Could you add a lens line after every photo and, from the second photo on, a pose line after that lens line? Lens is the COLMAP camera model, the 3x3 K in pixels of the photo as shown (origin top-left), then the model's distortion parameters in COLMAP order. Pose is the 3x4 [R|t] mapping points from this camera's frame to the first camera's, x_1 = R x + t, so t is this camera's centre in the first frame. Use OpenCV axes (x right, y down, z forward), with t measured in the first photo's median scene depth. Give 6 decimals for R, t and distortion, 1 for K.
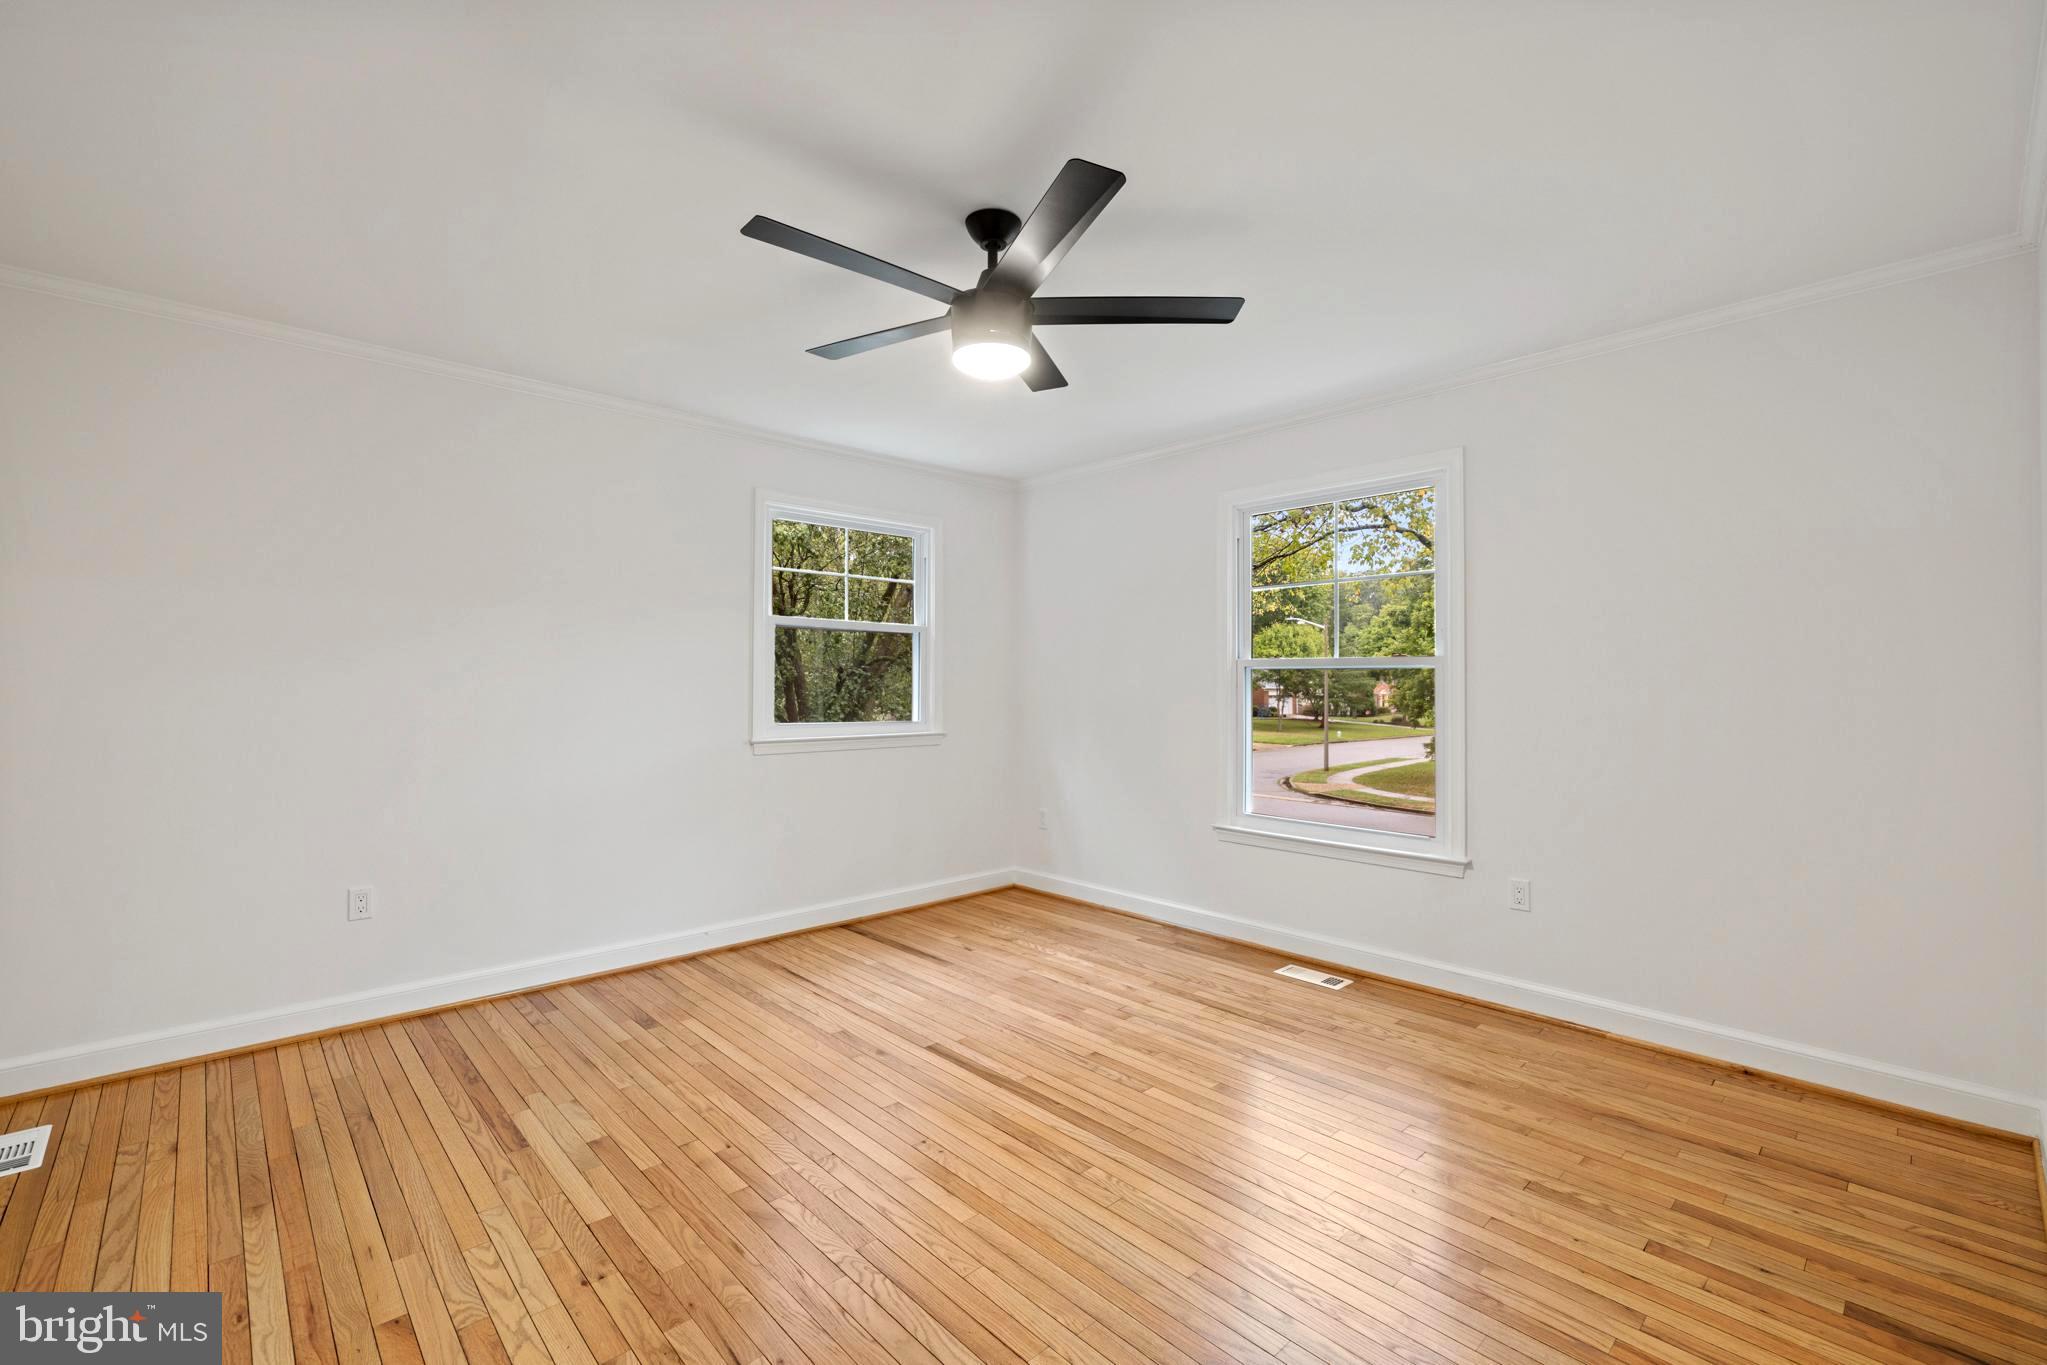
lens RADIAL K [[861.4, 0, 1026.2], [0, 861.4, 677.6], [0, 0, 1]] dist [0.001765, -0.000937]
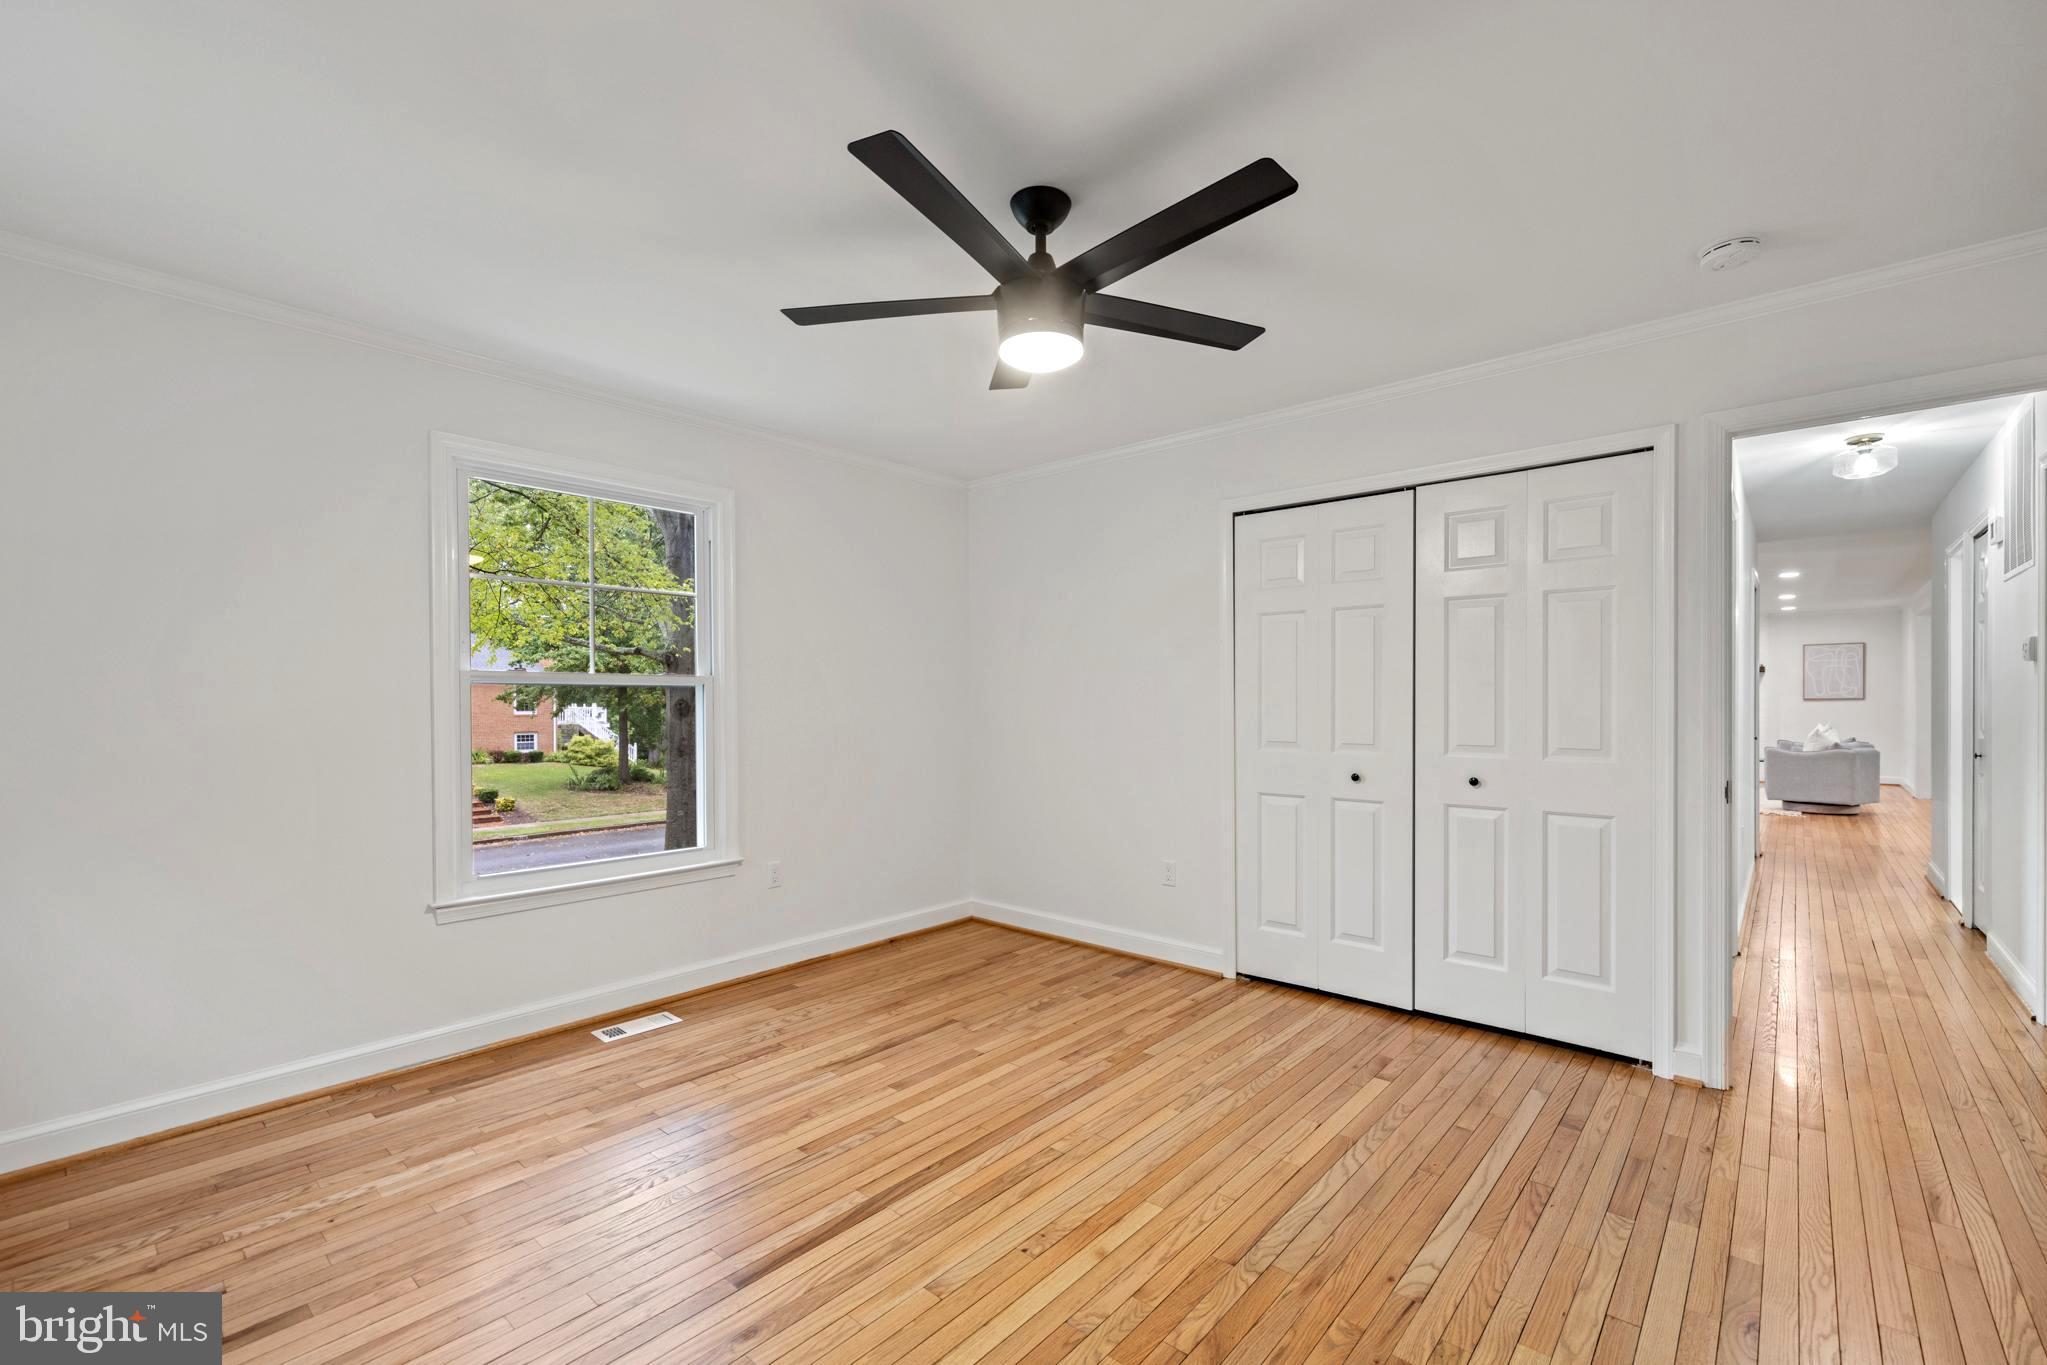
lens RADIAL K [[861.4, 0, 1013.0], [0, 861.4, 702.3], [0, 0, 1]] dist [0.001765, -0.000937]
pose [[-0.075635, -0.001890, 0.997134, -0.808883], [-0.001656, 0.999997, 0.001770, 0.007588], [-0.997134, -0.001517, -0.075638, 0.919561]]
